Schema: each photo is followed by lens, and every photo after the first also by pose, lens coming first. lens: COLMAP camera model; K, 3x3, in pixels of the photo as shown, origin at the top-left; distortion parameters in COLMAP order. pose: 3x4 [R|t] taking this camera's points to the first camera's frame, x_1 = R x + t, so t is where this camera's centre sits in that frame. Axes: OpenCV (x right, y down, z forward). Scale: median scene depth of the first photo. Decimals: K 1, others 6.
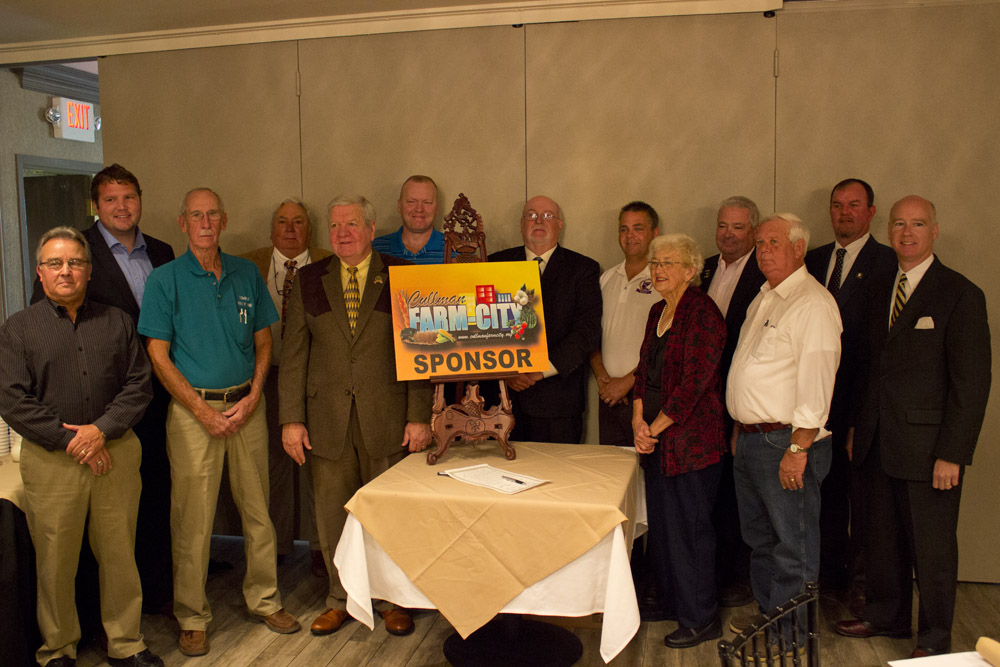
lens RADIAL K [[934.3, 0, 500.0], [0, 934.3, 333.5], [0, 0, 1]] dist [-0.005744, -0.002791]
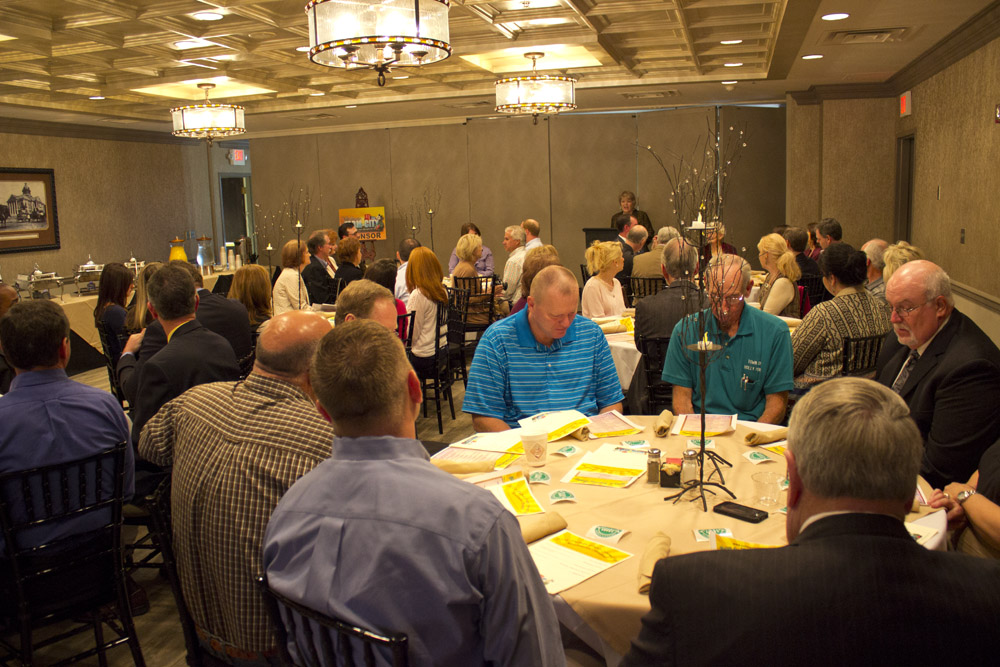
lens RADIAL K [[850.4, 0, 500.0], [0, 850.4, 333.5], [0, 0, 1]] dist [-0.168990, 0.169215]
pose [[0.997669, -0.006961, -0.067881, 0.670641], [0.010910, 0.998258, 0.057979, 0.208057], [0.067359, -0.058584, 0.996007, -2.039727]]
